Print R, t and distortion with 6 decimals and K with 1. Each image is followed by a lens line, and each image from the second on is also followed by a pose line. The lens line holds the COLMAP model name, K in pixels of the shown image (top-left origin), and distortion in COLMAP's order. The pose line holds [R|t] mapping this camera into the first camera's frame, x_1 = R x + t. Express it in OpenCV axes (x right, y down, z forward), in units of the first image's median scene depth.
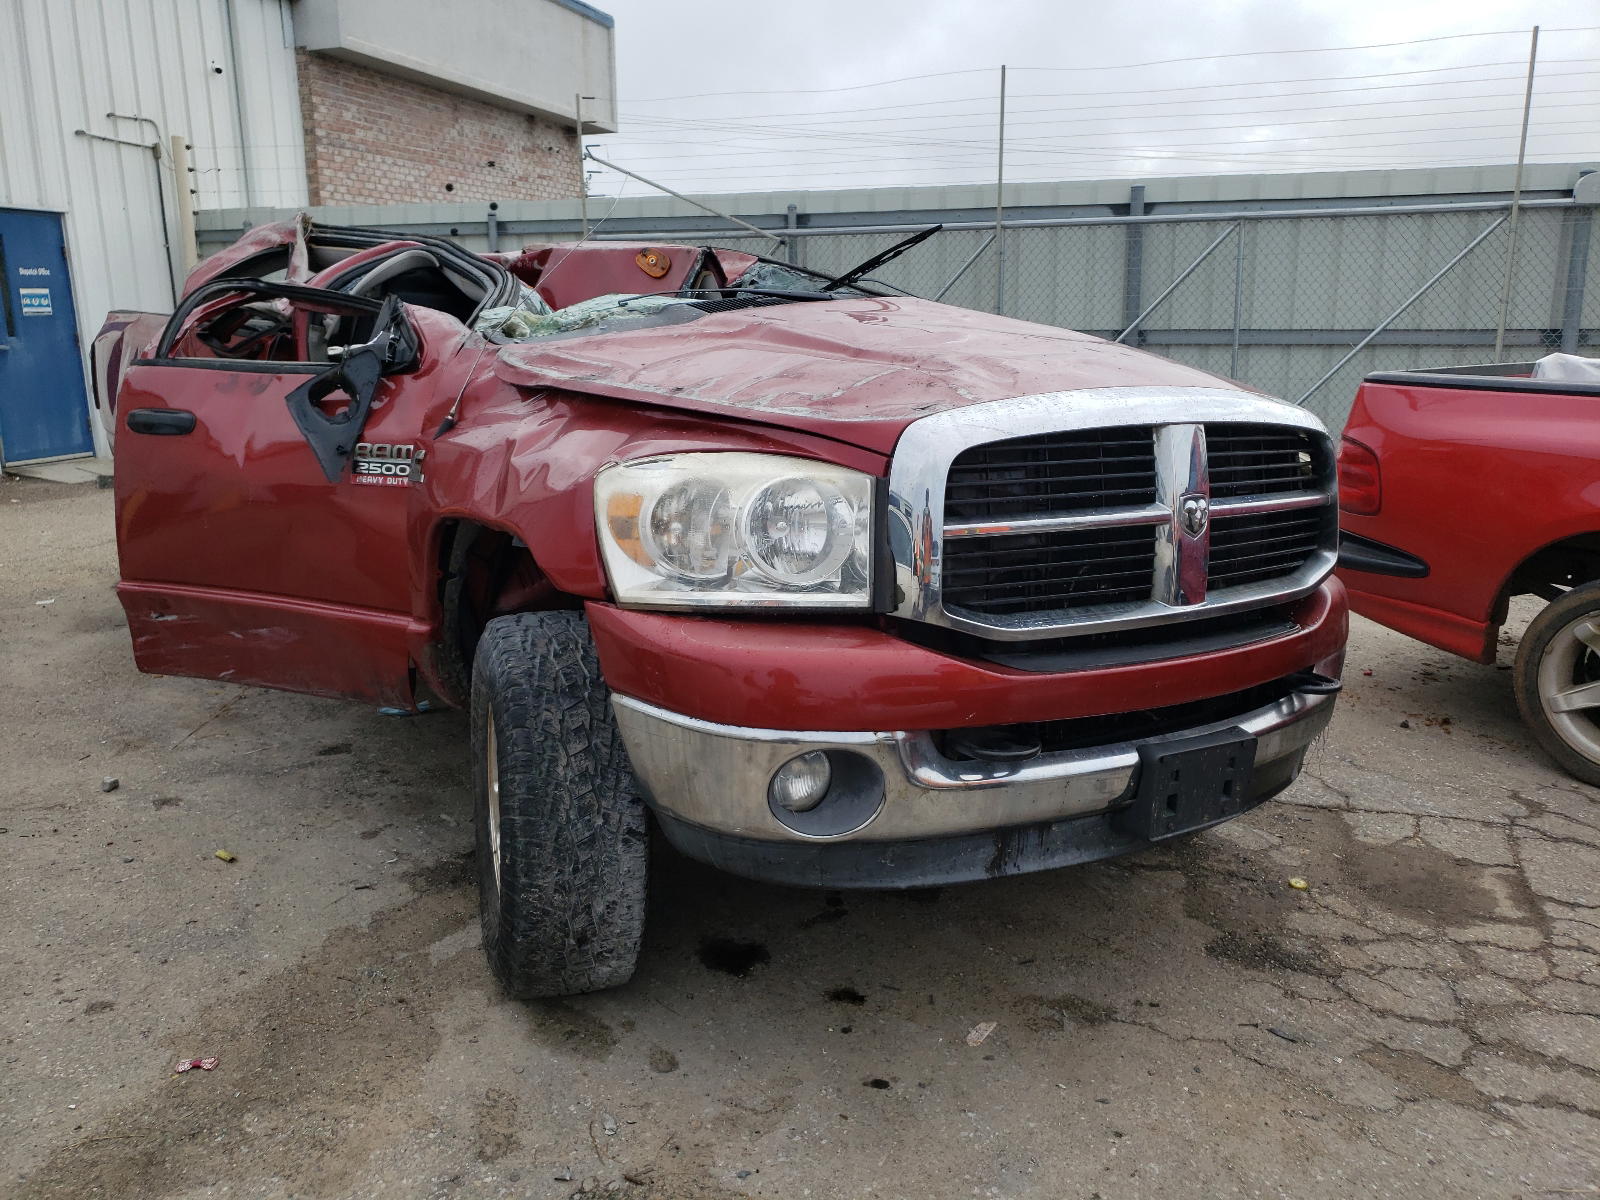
lens RADIAL K [[1224.0, 0, 882.5], [0, 1224.0, 603.2], [0, 0, 1]] dist [-0.129127, 0.147272]
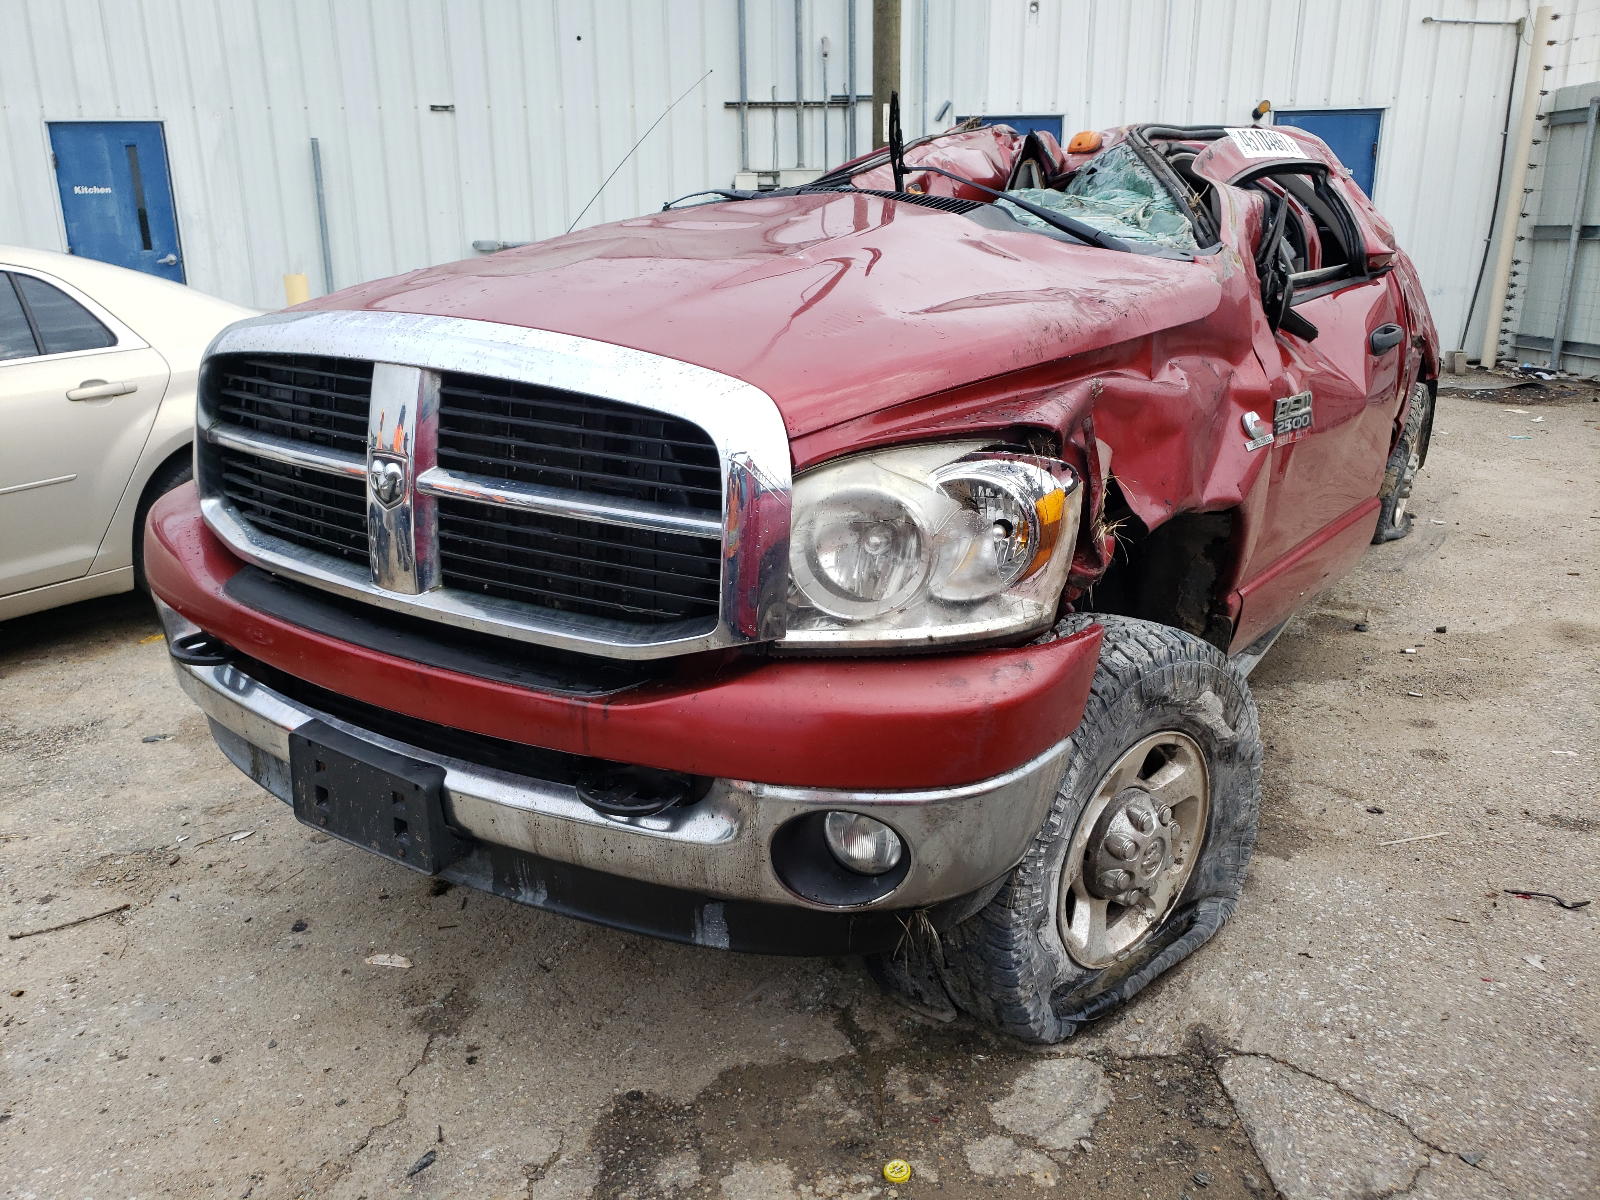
lens RADIAL K [[1214.3, 0, 800.0], [0, 1214.3, 600.0], [0, 0, 1]] dist [0.087157, -0.083814]
pose [[0.372938, 0.275411, -0.886039, 0.125398], [-0.211739, 0.954996, 0.207723, -0.025479], [0.903374, 0.110141, 0.414470, 0.104648]]
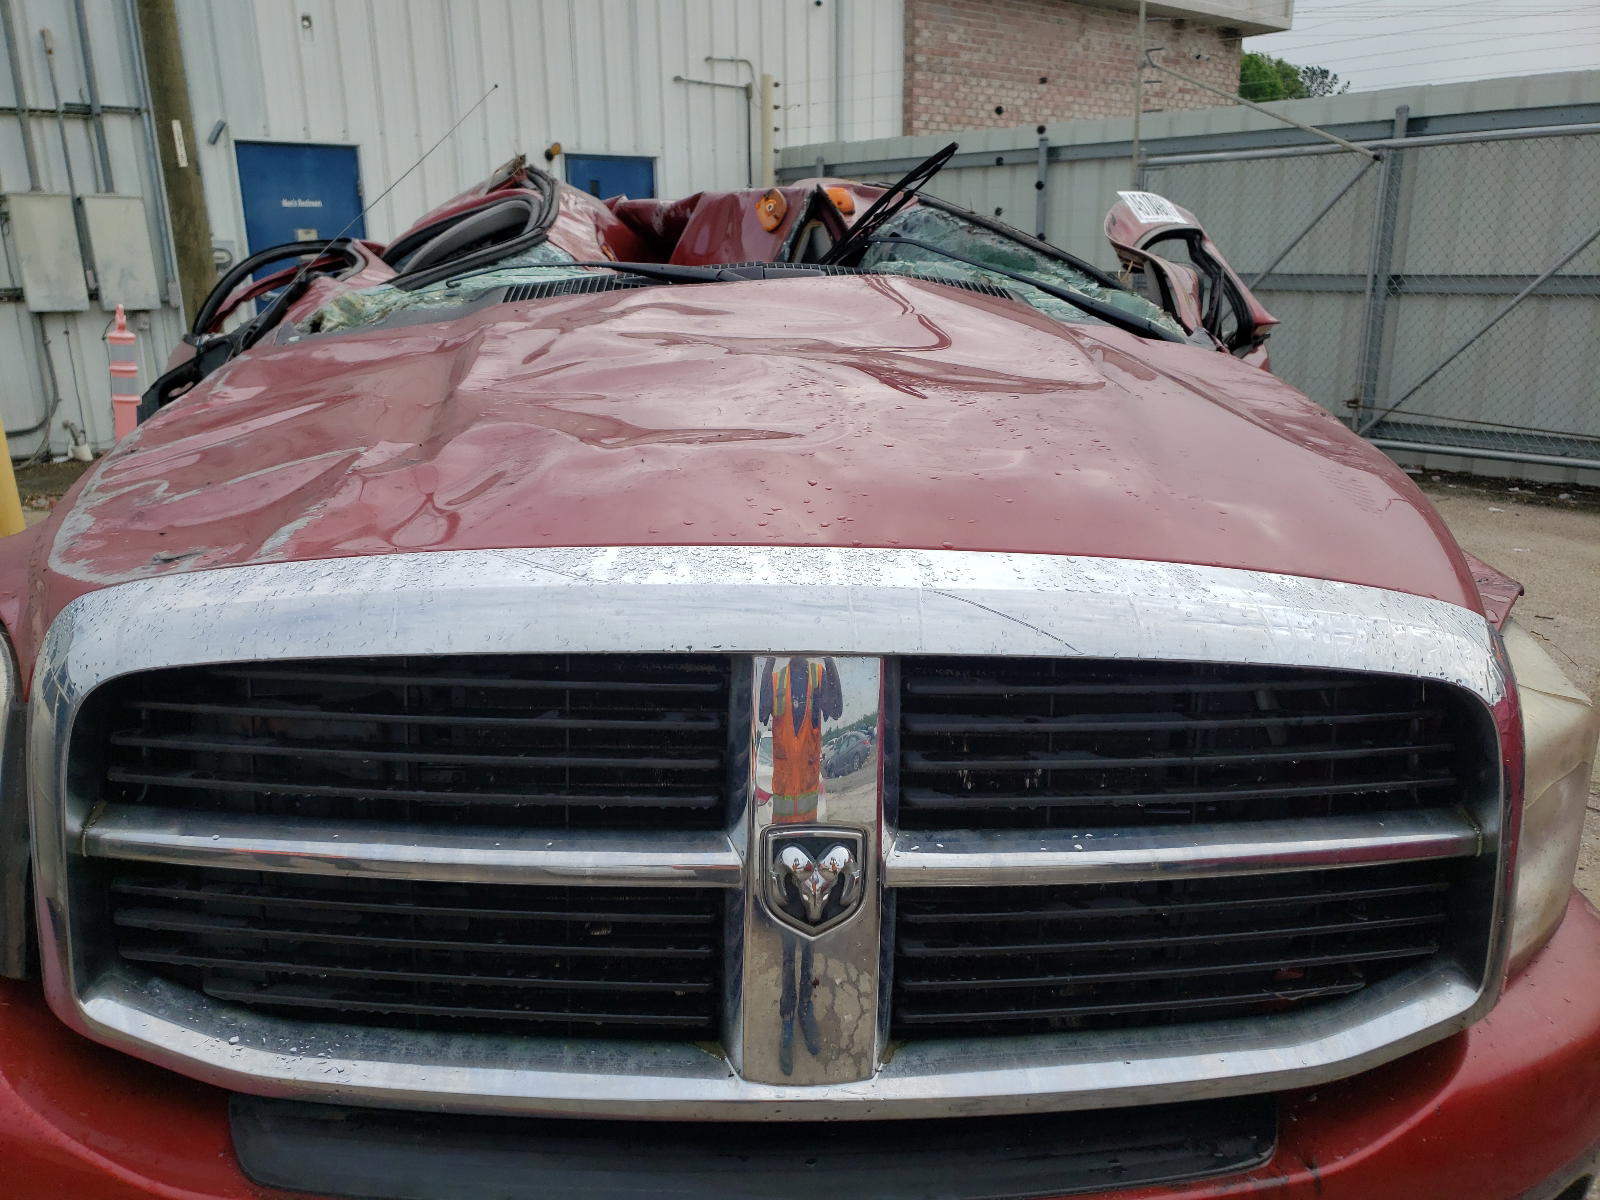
lens RADIAL K [[1235.2, 0, 800.0], [0, 1235.2, 600.0], [0, 0, 1]] dist [0.080316, -0.044059]
pose [[0.836907, 0.144867, -0.527826, 0.052558], [-0.122847, 0.989451, 0.076781, -0.021930], [0.533381, 0.000583, 0.845875, 0.076009]]
